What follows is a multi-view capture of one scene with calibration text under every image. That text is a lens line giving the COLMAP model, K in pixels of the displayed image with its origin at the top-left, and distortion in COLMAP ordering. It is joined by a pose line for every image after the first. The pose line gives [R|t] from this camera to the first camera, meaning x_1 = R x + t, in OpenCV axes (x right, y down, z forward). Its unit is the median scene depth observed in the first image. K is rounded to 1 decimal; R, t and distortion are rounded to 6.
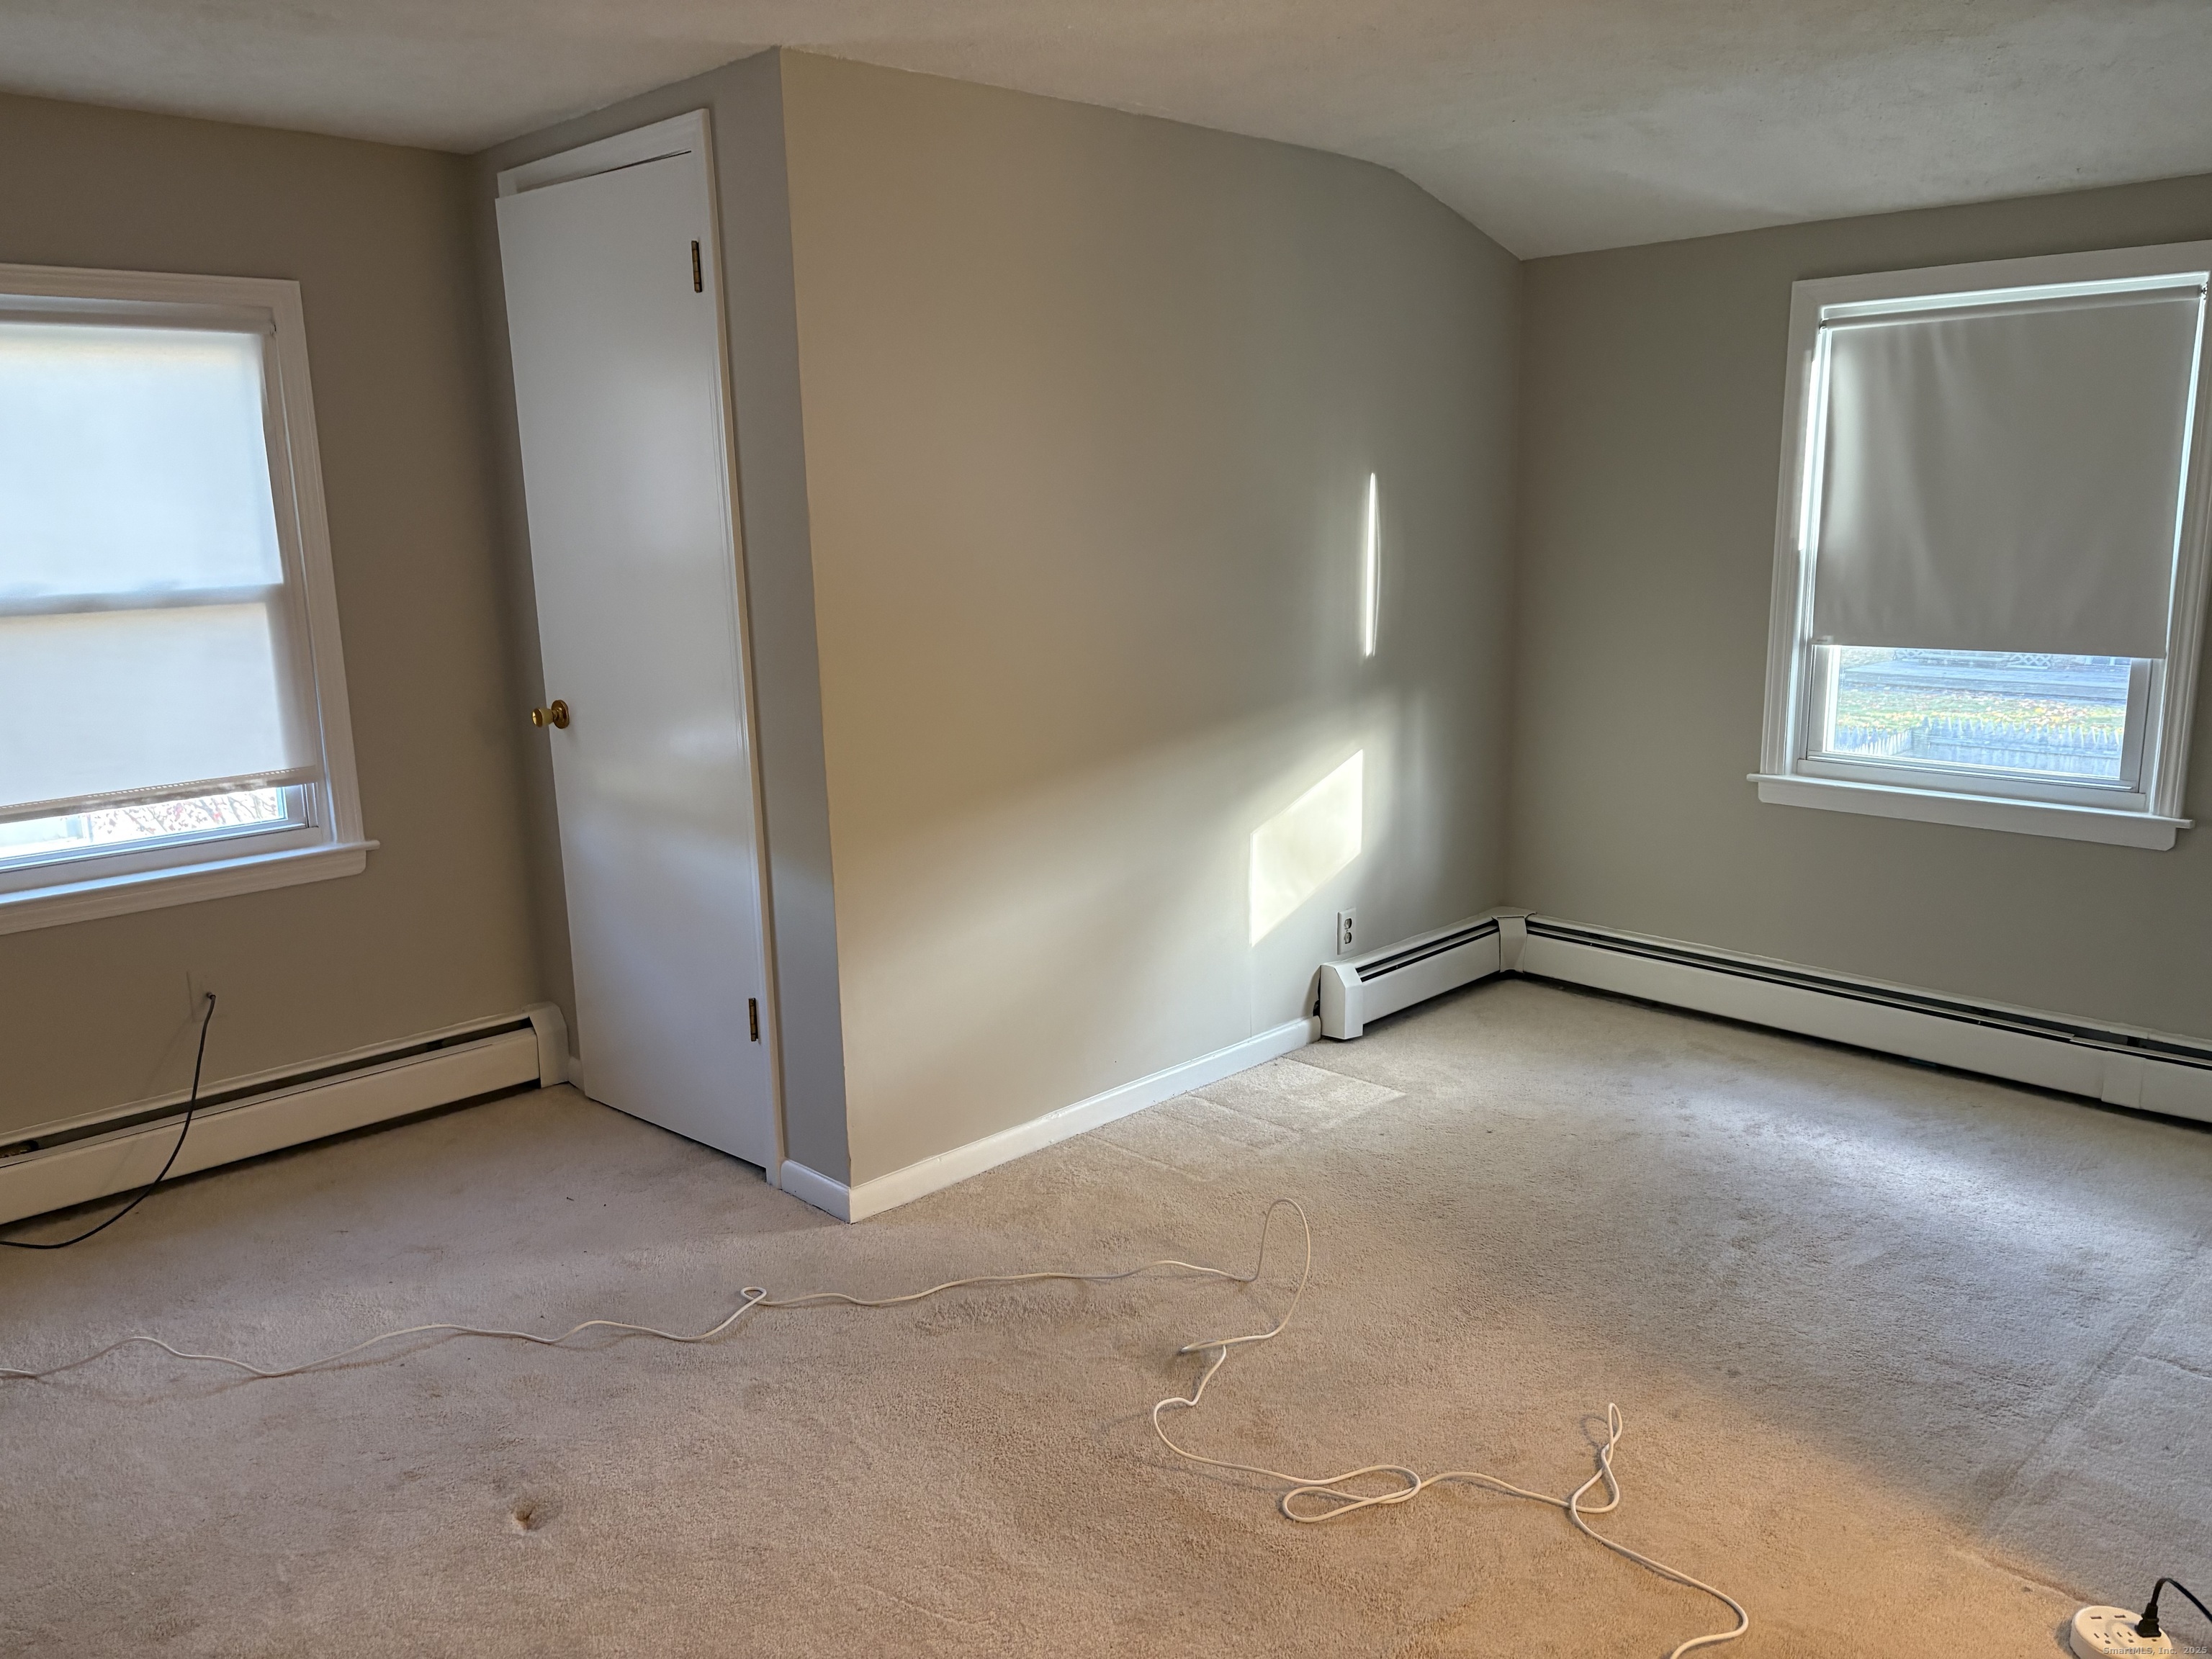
lens RADIAL K [[1675.5, 0, 1106.0], [0, 1675.5, 829.5], [0, 0, 1]] dist [0.045971, 0.001198]
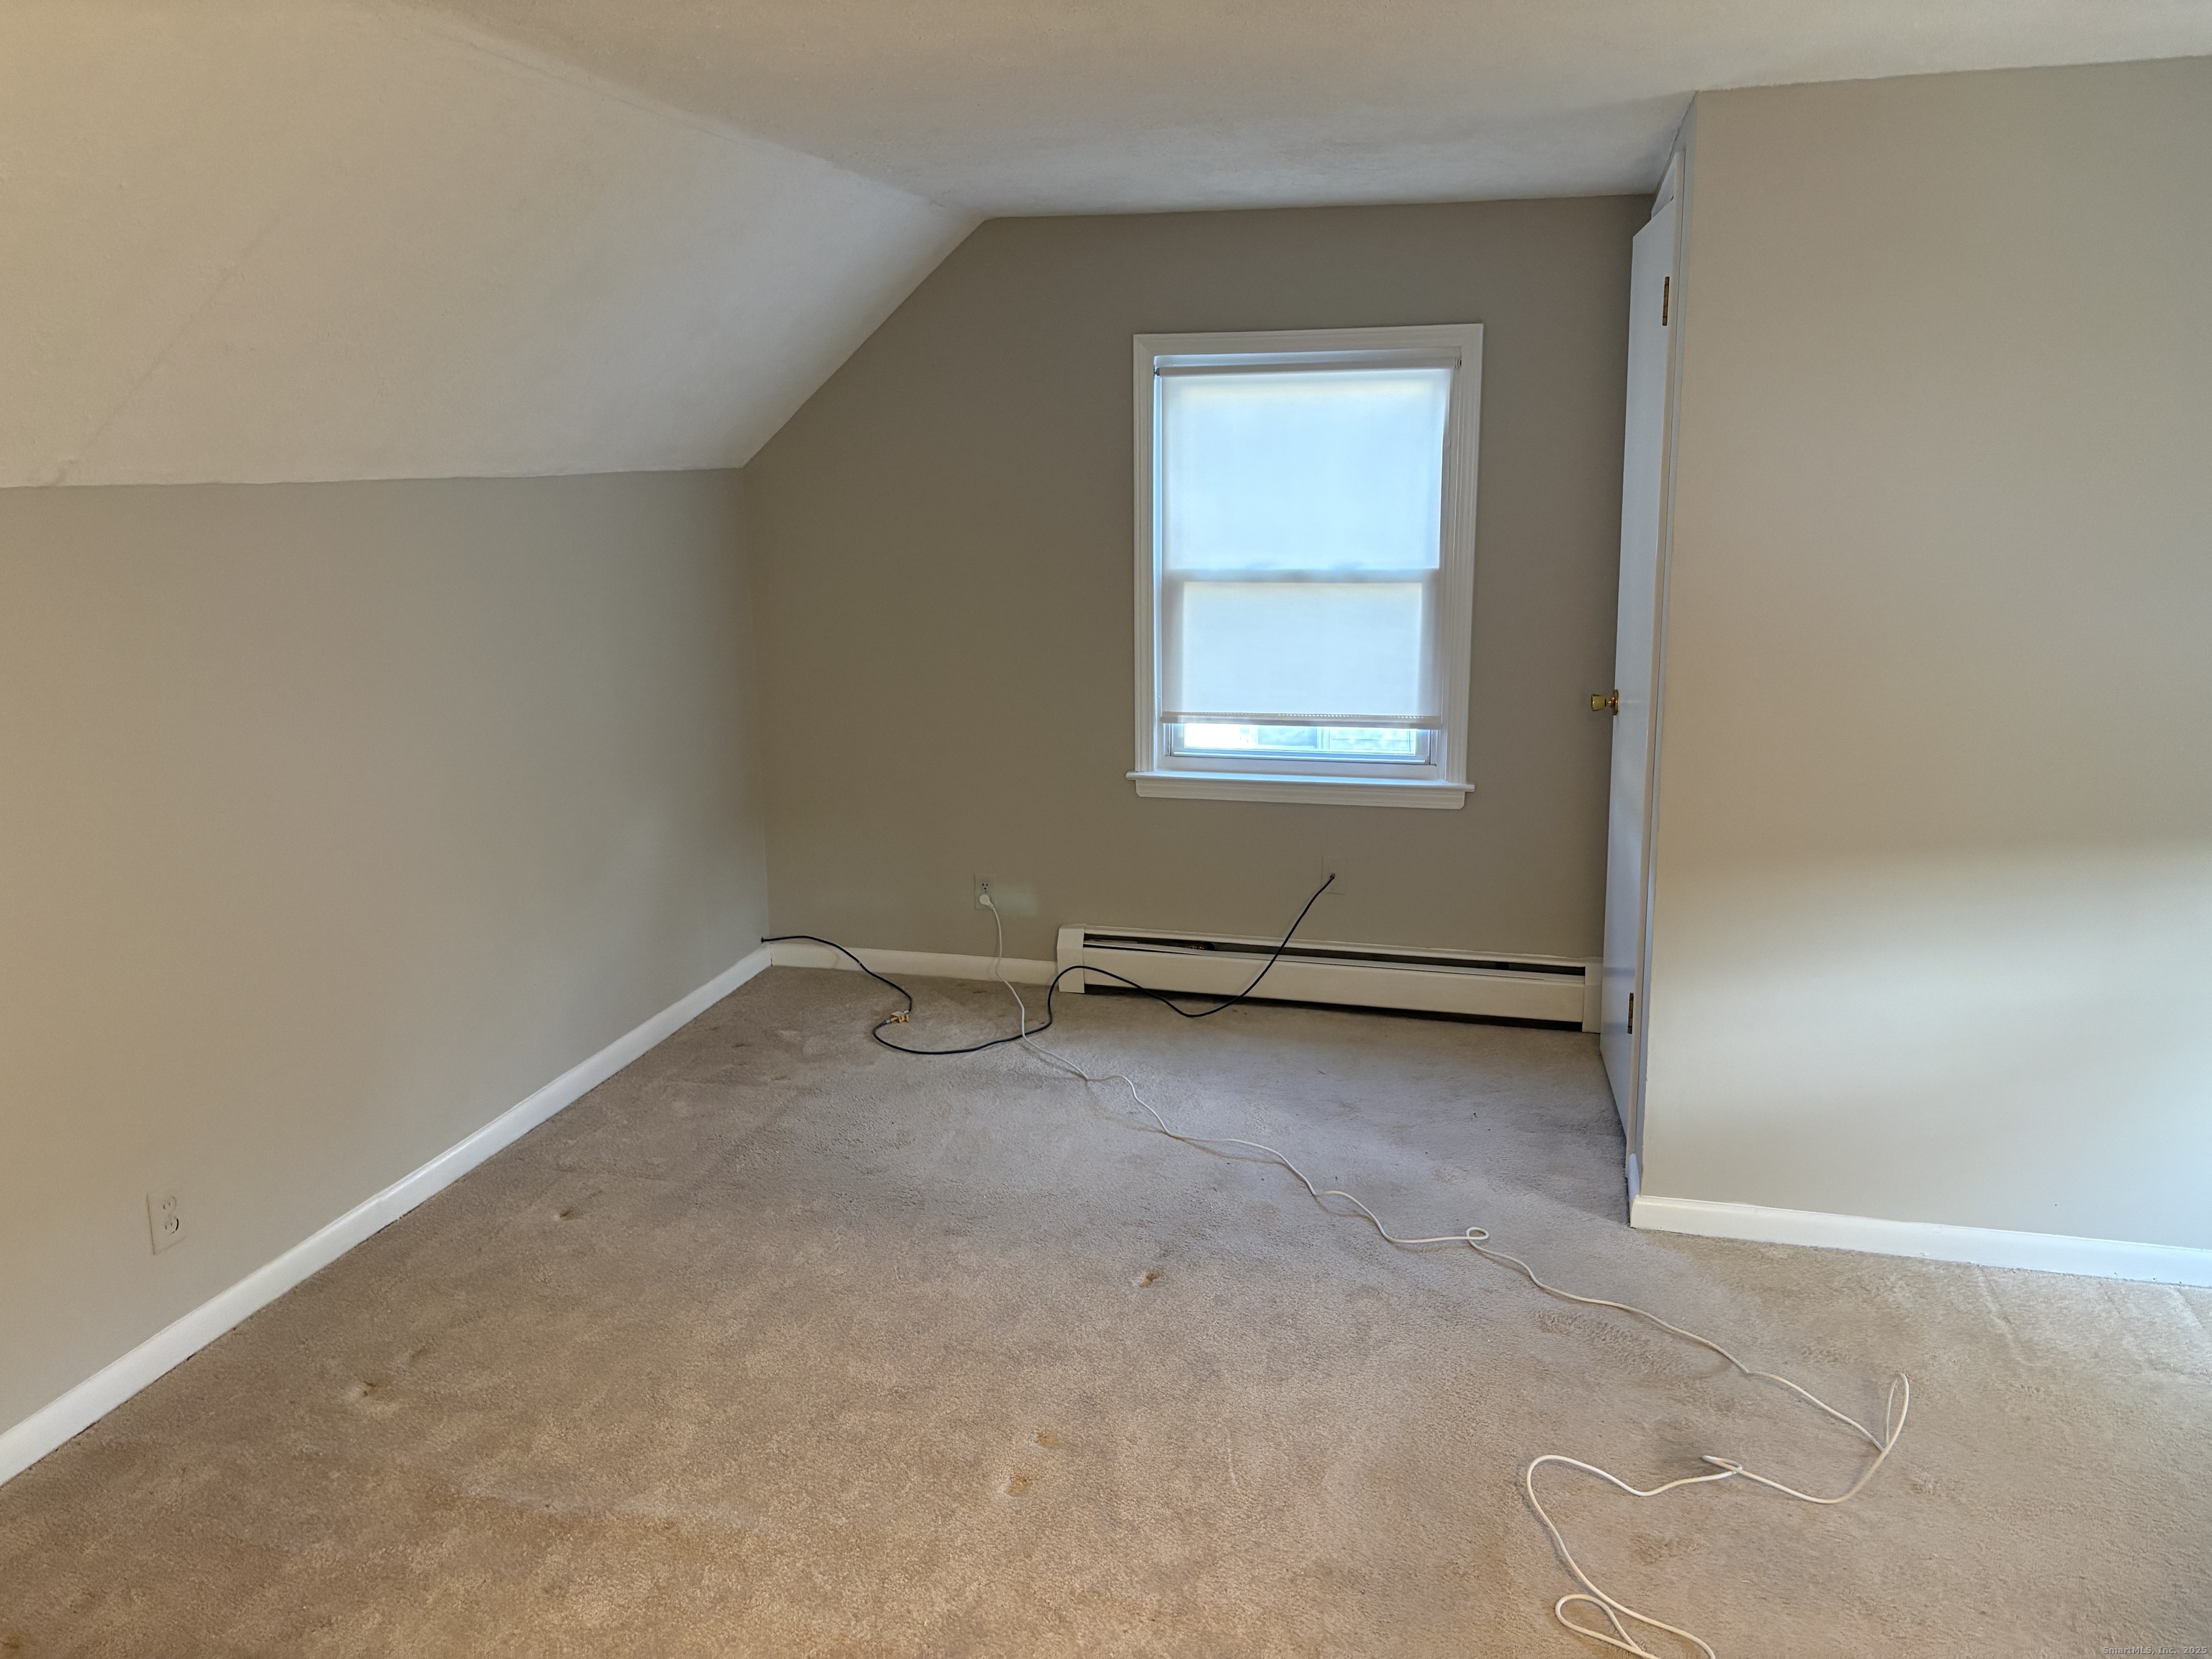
lens RADIAL K [[1675.5, 0, 1106.0], [0, 1675.5, 829.5], [0, 0, 1]] dist [0.045971, 0.001198]
pose [[0.527264, 0.204852, -0.824638, 0.472362], [-0.177025, 0.975691, 0.129188, -0.078965], [0.831057, 0.077865, 0.550710, 0.139245]]
